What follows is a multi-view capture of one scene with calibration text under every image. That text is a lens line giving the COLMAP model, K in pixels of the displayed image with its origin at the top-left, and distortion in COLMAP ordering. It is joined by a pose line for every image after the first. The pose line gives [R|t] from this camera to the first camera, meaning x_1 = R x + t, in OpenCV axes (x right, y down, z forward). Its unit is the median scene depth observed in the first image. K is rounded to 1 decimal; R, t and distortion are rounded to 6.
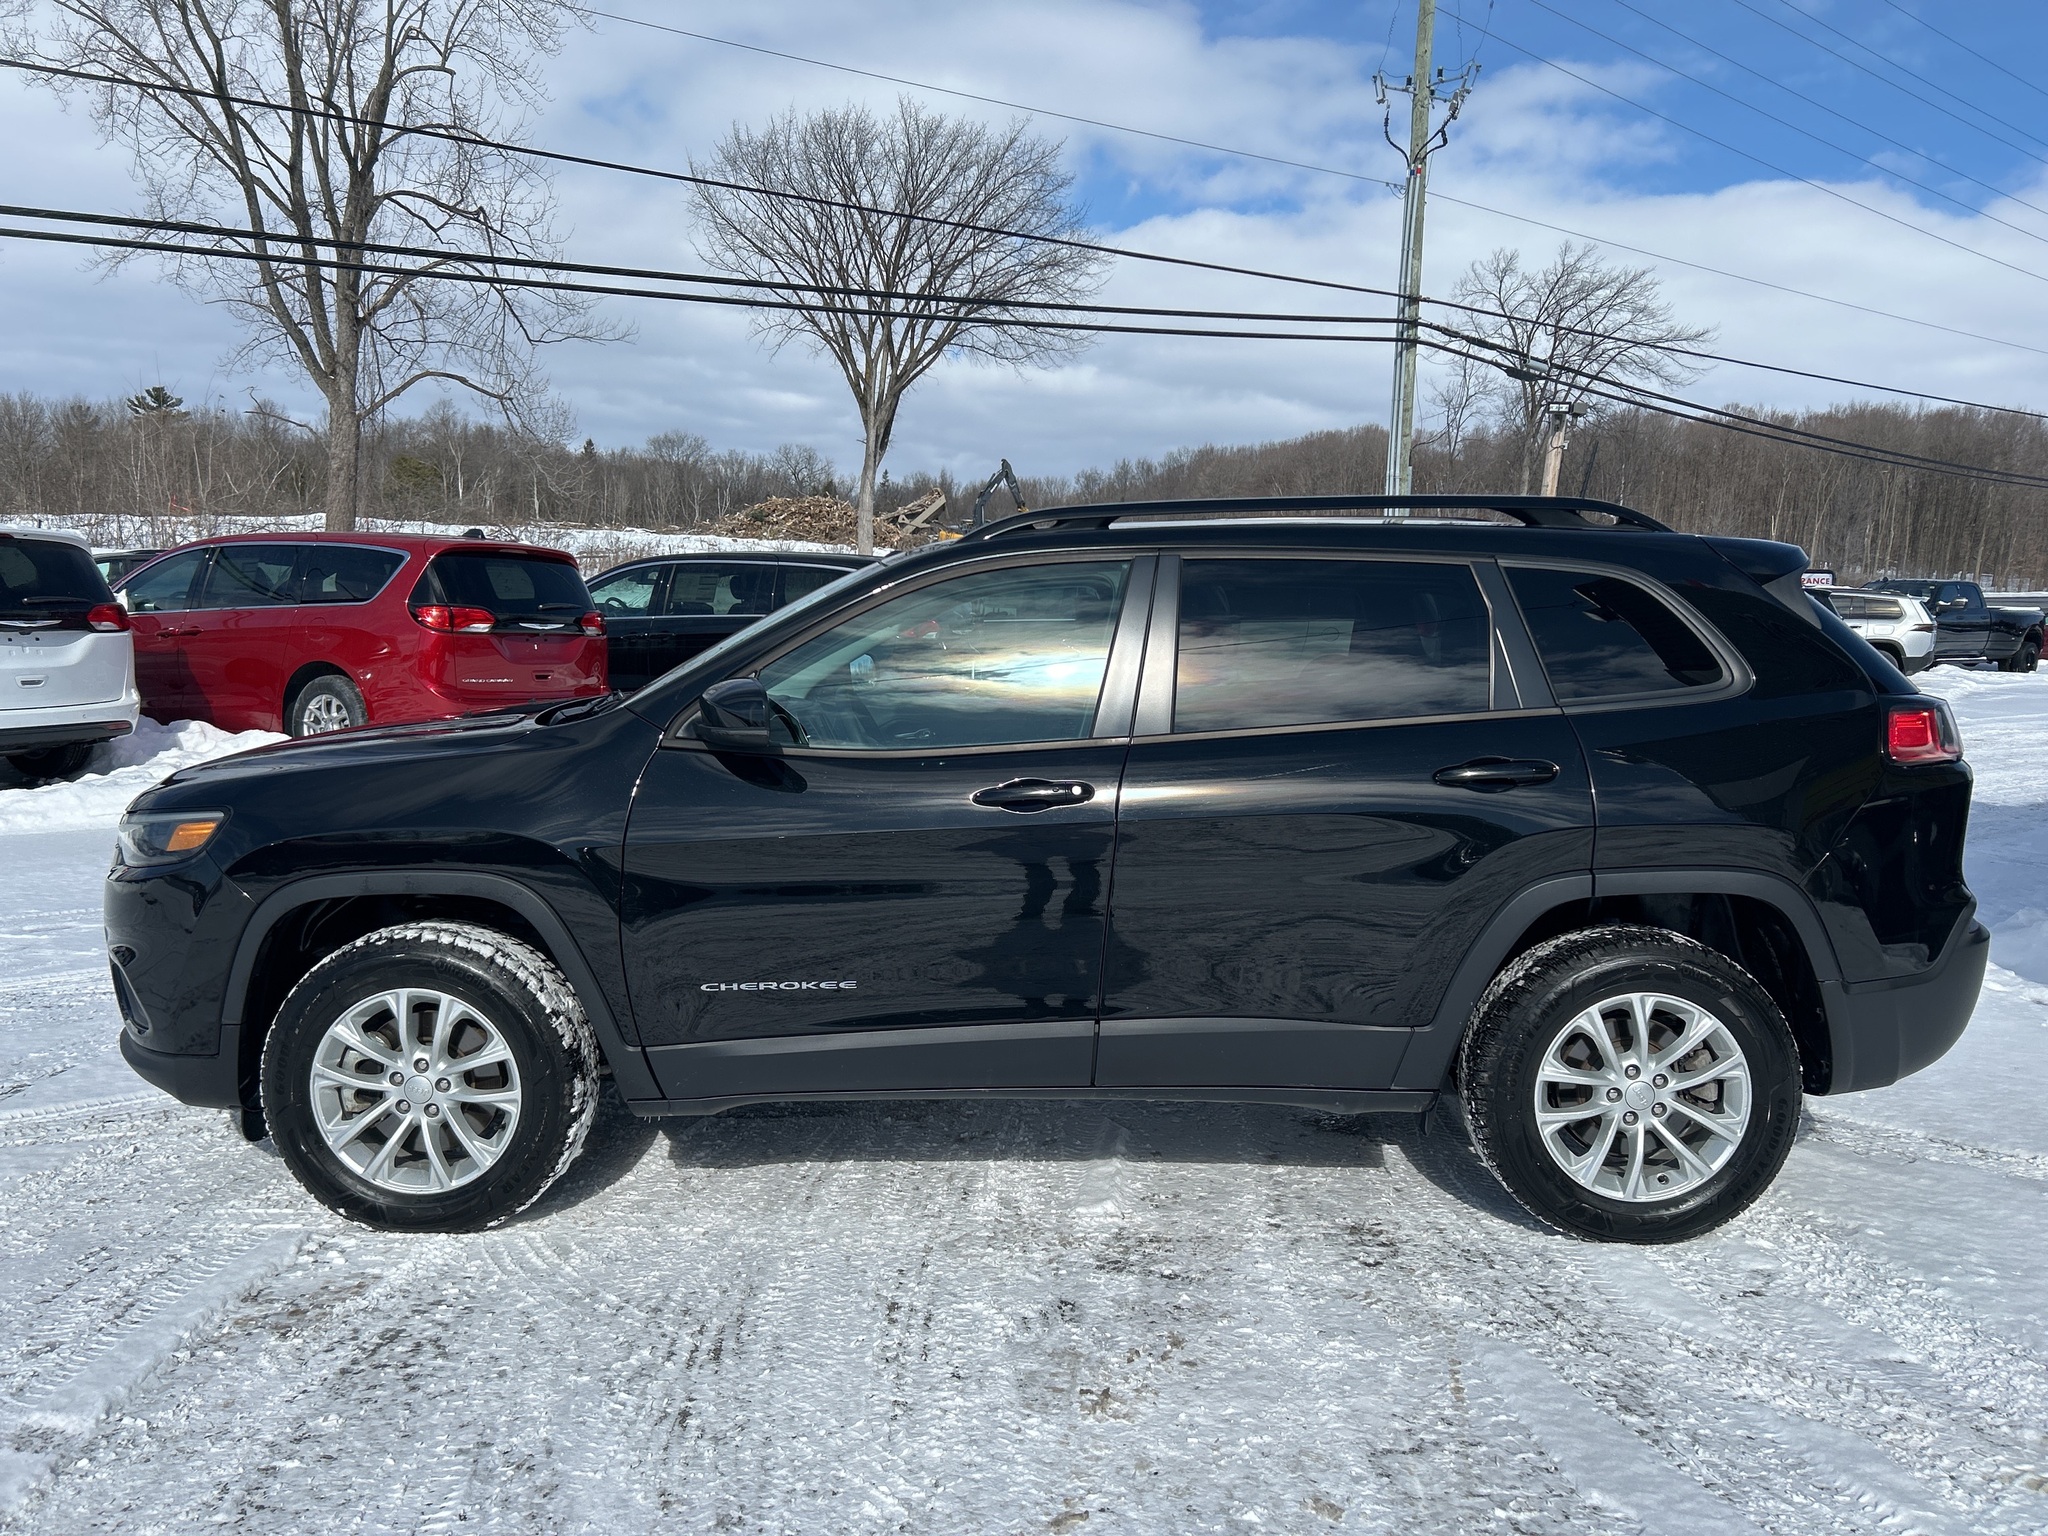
lens RADIAL K [[1534.3, 0, 1056.0], [0, 1534.3, 771.8], [0, 0, 1]] dist [0.049209, -0.057040]
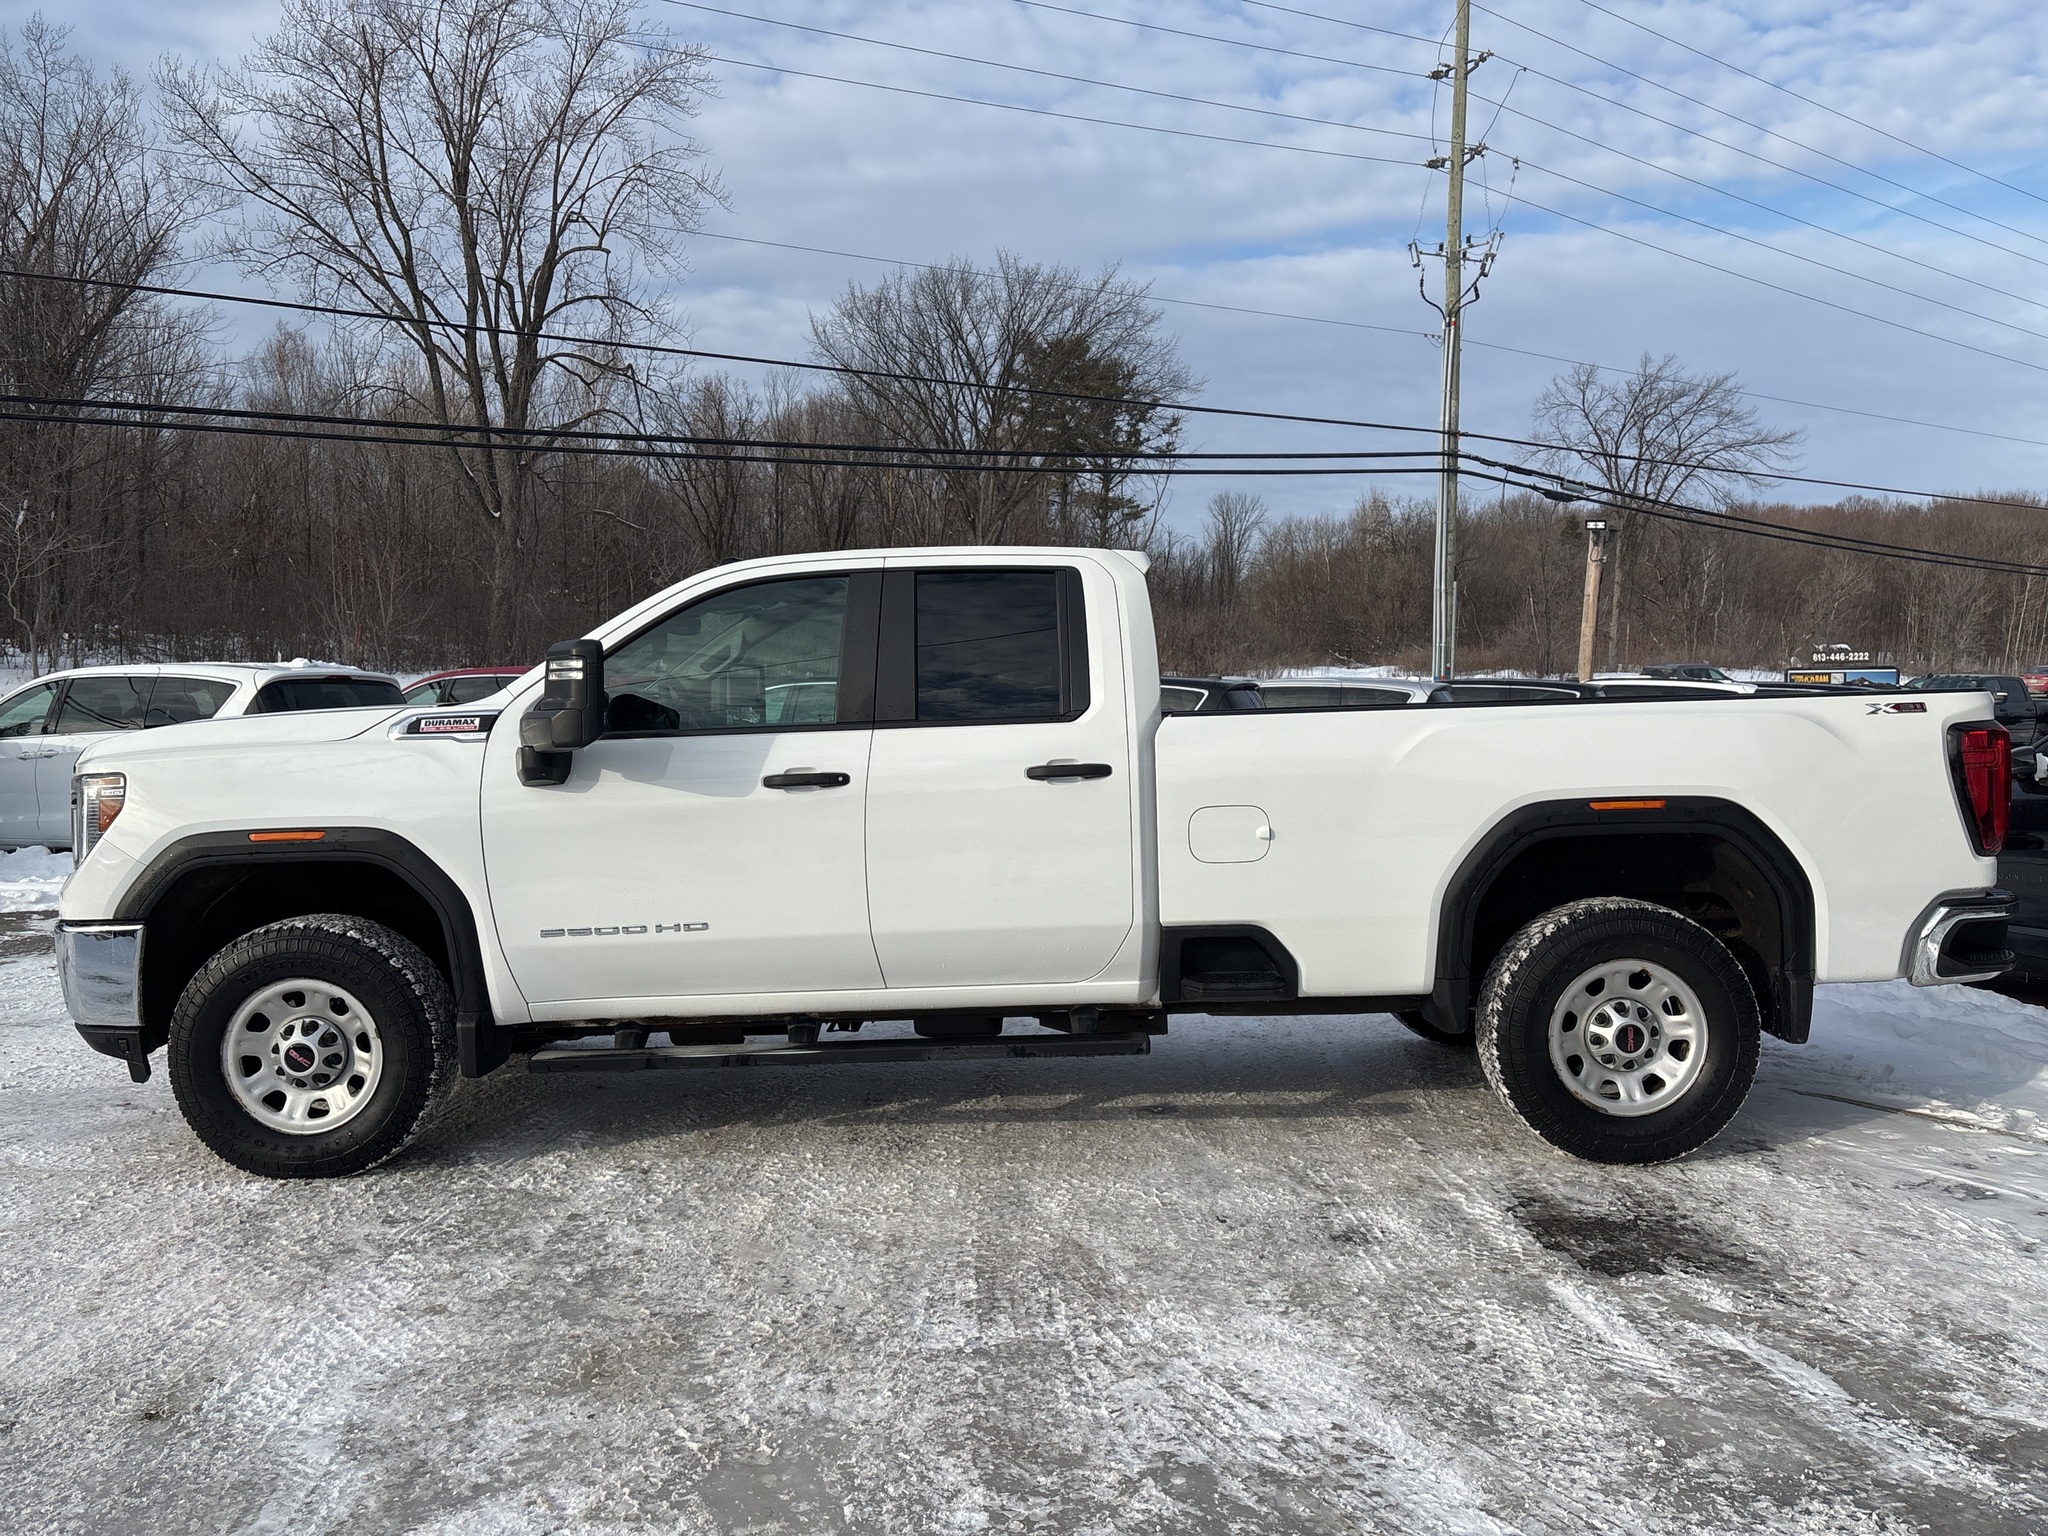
lens RADIAL K [[1532.8, 0, 1052.0], [0, 1532.8, 764.6], [0, 0, 1]] dist [-0.002016, 0.068585]
pose [[0.997072, -0.012047, -0.075517, 0.013870], [0.006598, 0.997382, -0.072006, 0.005668], [0.076187, 0.071297, 0.994541, -0.062453]]
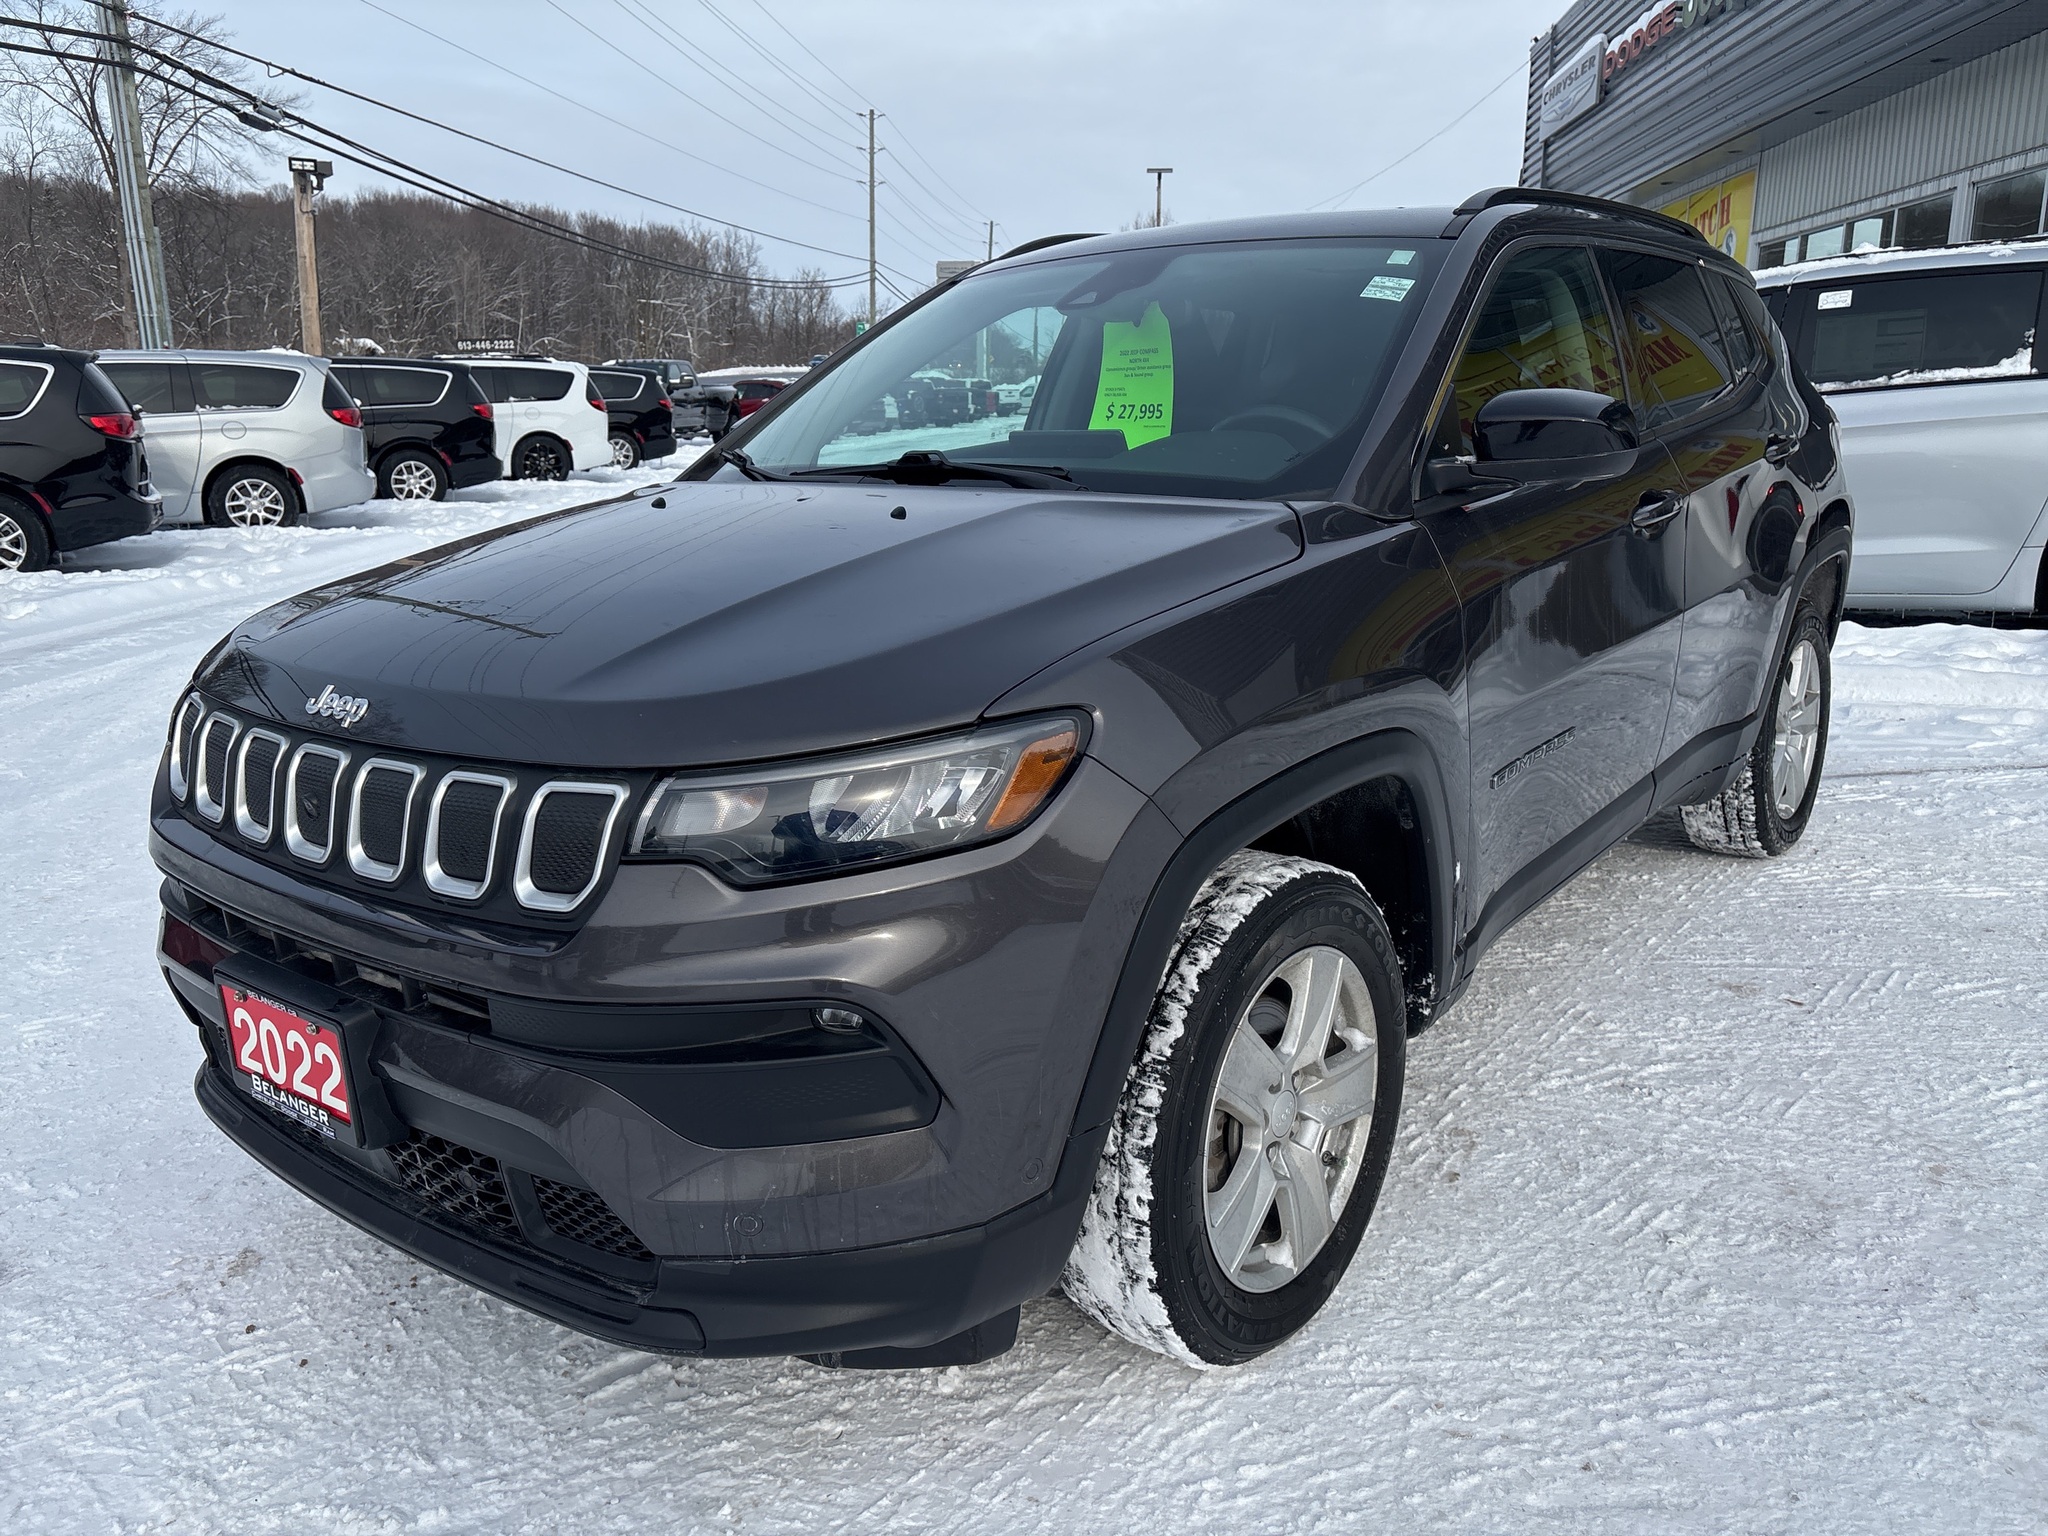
lens RADIAL K [[1514.1, 0, 1030.6], [0, 1514.1, 772.8], [0, 0, 1]] dist [0.066401, -0.075390]
pose [[0.670667, -0.216952, 0.709322, -0.060637], [0.122101, 0.975516, 0.182922, -0.004321], [-0.731640, -0.036071, 0.680737, 0.054508]]
